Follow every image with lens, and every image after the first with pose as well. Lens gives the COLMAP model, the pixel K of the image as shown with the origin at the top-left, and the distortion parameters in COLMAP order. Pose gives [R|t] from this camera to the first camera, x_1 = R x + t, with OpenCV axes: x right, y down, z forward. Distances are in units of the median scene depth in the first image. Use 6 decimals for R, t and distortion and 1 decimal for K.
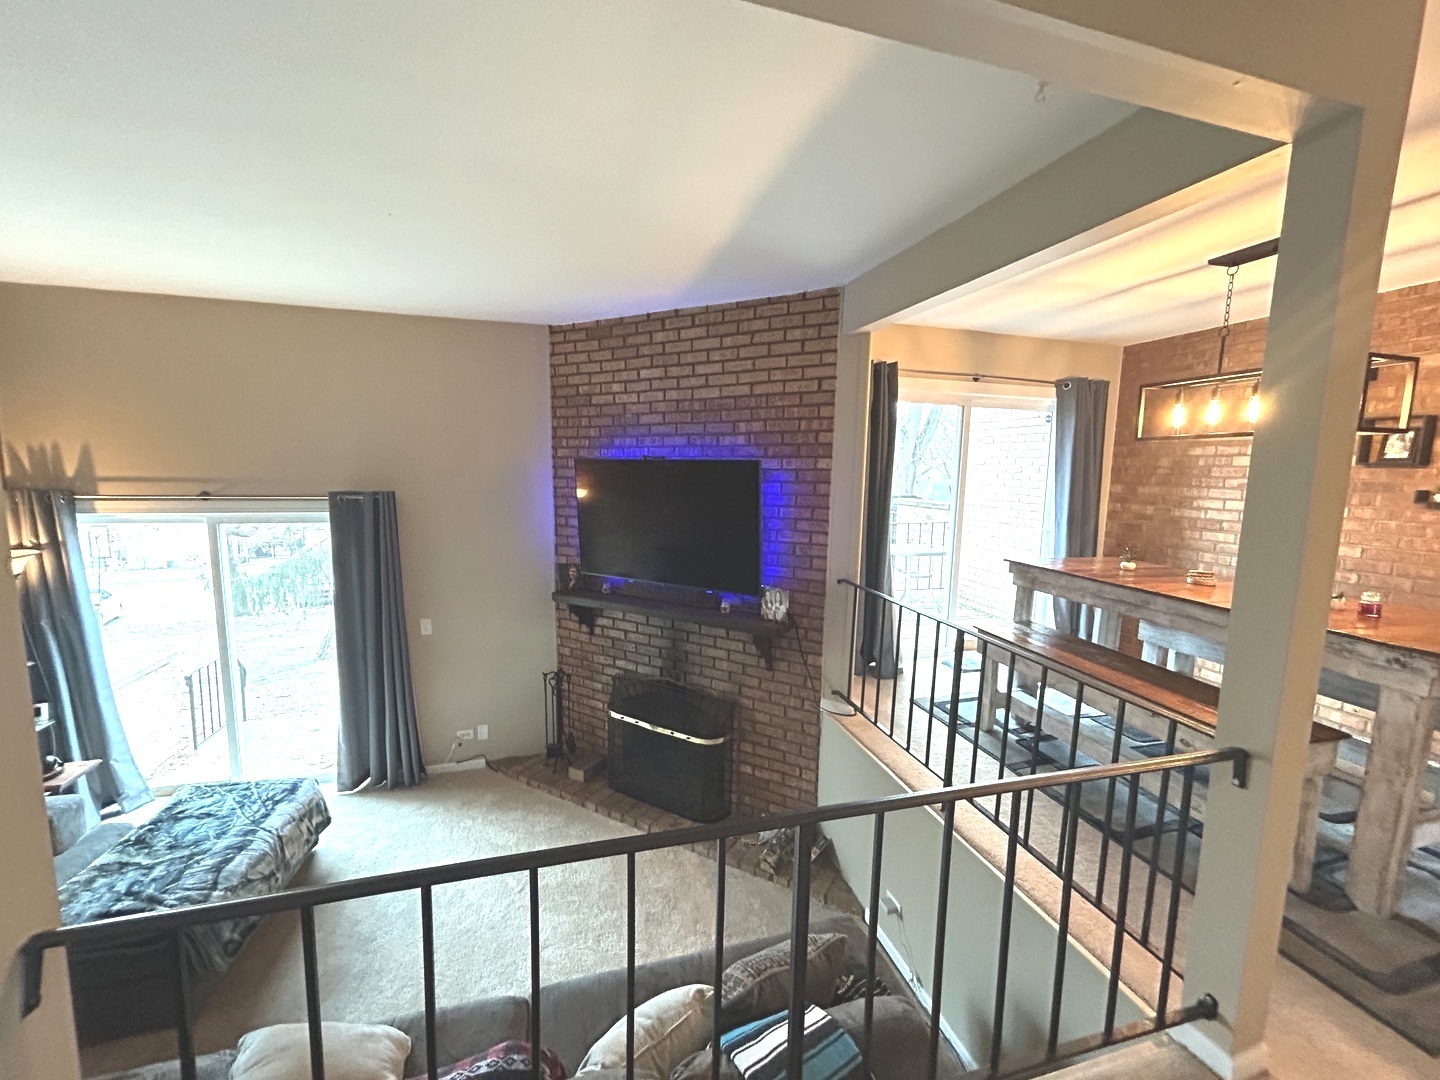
lens RADIAL K [[583.7, 0, 720.0], [0, 583.7, 540.0], [0, 0, 1]] dist [0.000115, 0.000054]
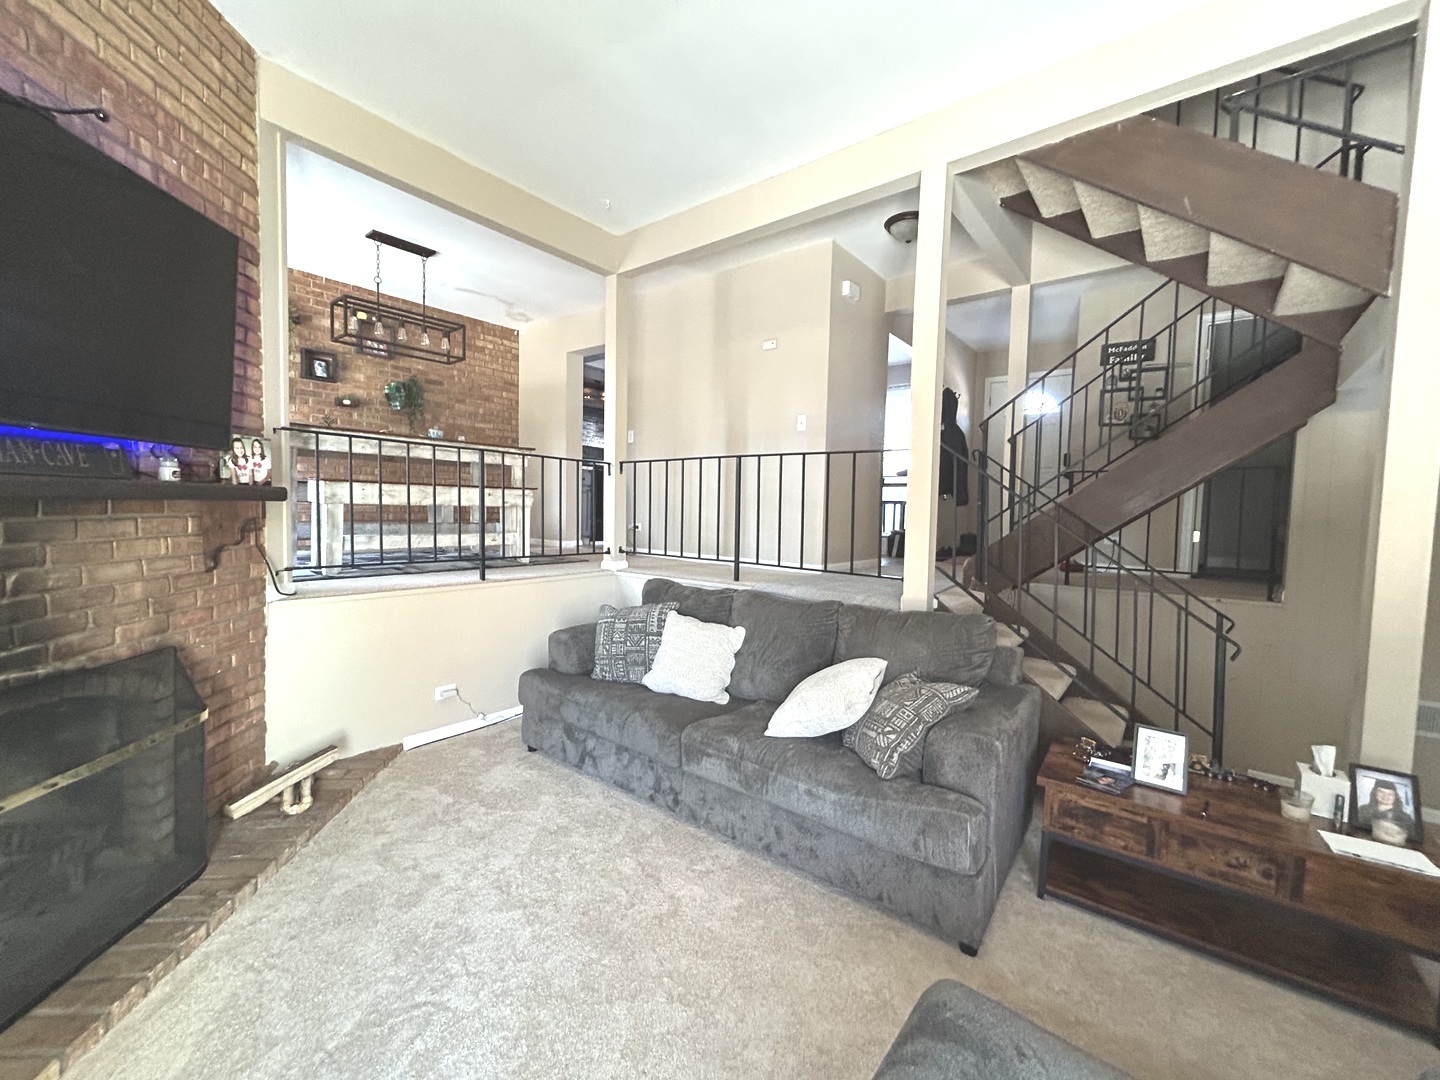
lens RADIAL K [[580.7, 0, 720.0], [0, 580.7, 540.0], [0, 0, 1]] dist [0.000401, -0.000291]
pose [[-0.579461, -0.079219, 0.811141, -0.726893], [0.067054, 0.987256, 0.144321, 0.129824], [-0.812237, 0.138019, -0.566764, 0.867558]]
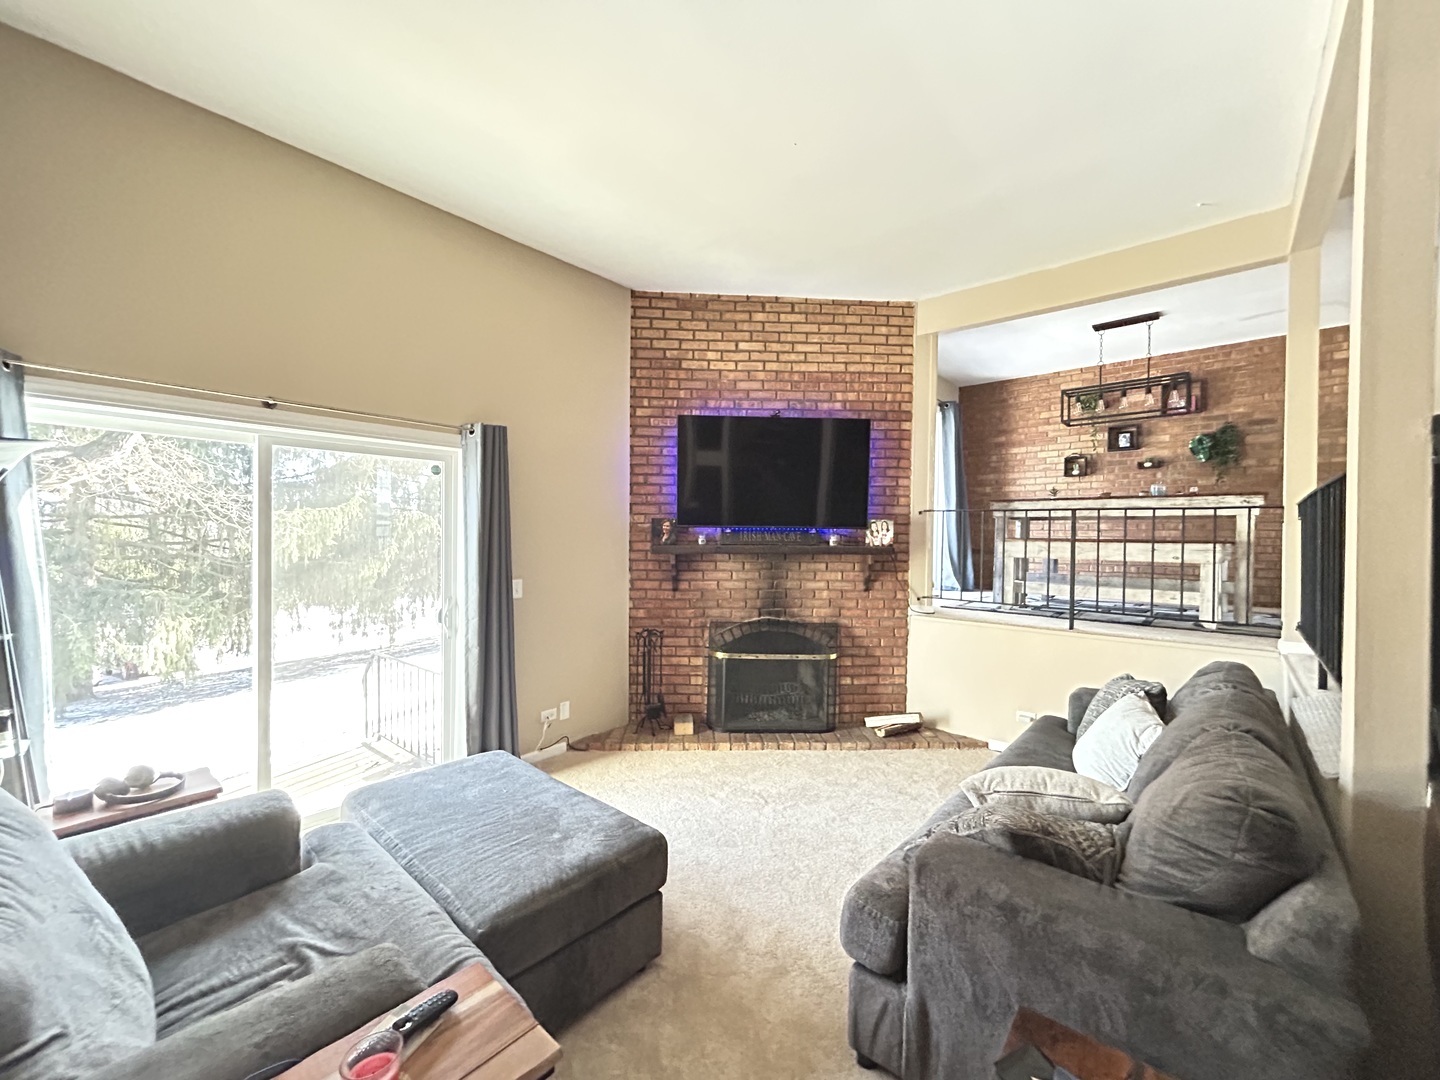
lens RADIAL K [[580.7, 0, 723.1], [0, 580.7, 538.8], [0, 0, 1]] dist [-0.001553, 0.000358]
pose [[0.839572, -0.009456, 0.543167, -0.805610], [0.069754, 0.993448, -0.090525, 0.195979], [-0.538752, 0.113890, 0.834730, 0.118323]]
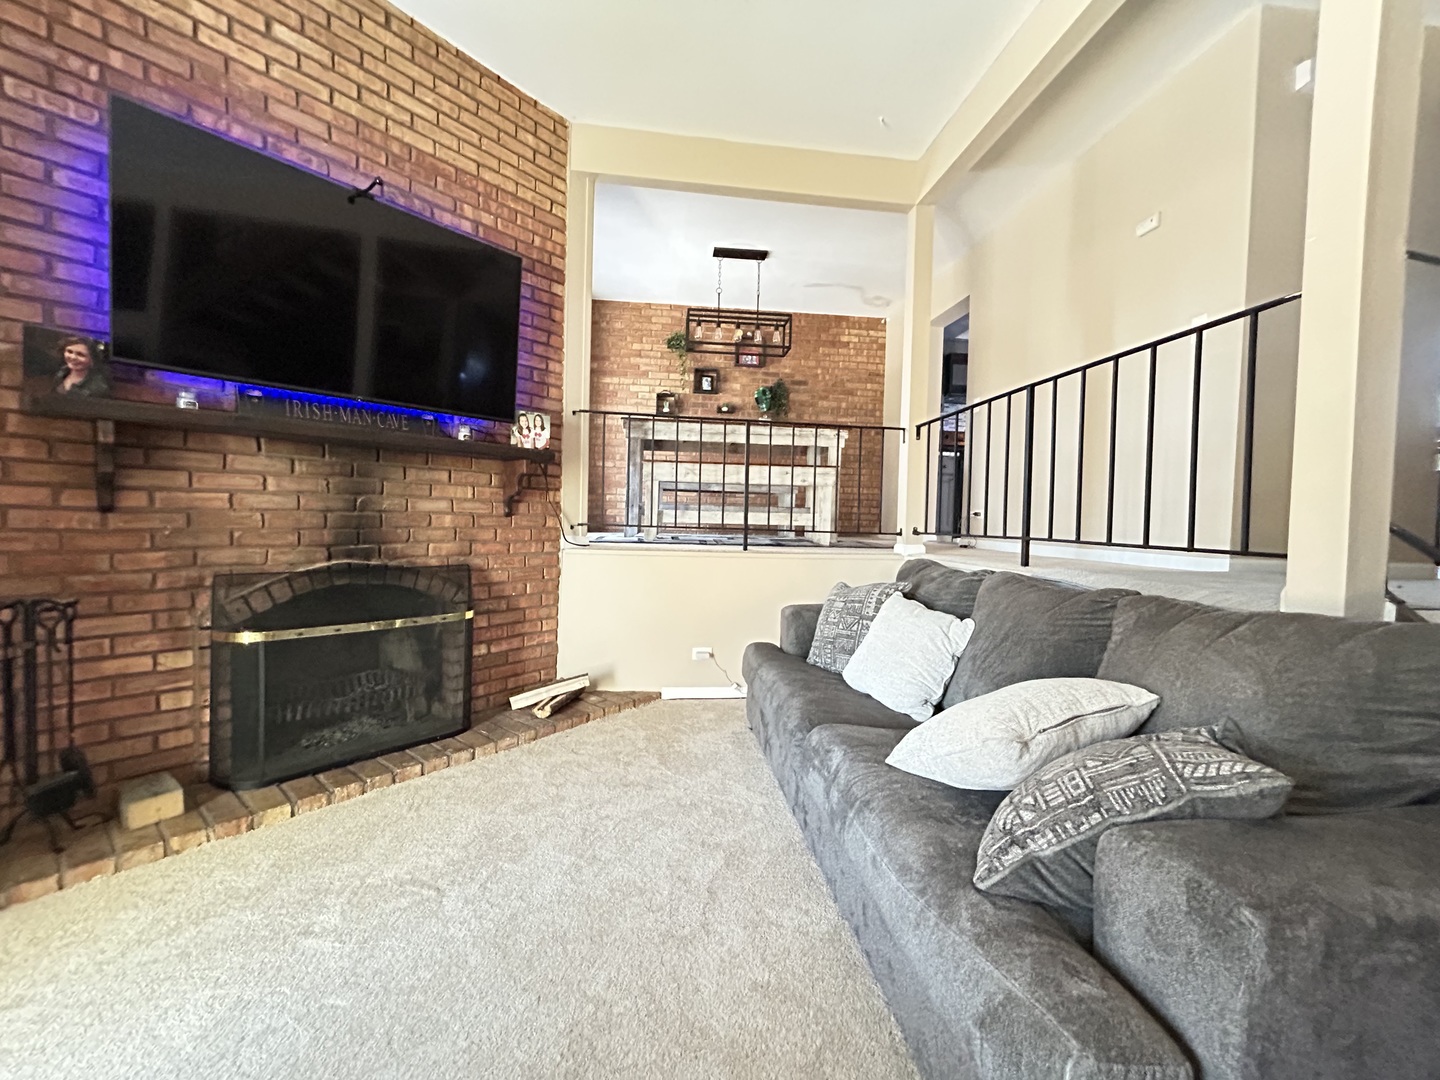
lens RADIAL K [[580.7, 0, 723.1], [0, 580.7, 538.8], [0, 0, 1]] dist [-0.001553, 0.000358]
pose [[0.158036, -0.050176, 0.986158, -0.677079], [0.100948, 0.994296, 0.034413, 0.249316], [-0.982260, 0.094112, 0.162200, 0.535269]]
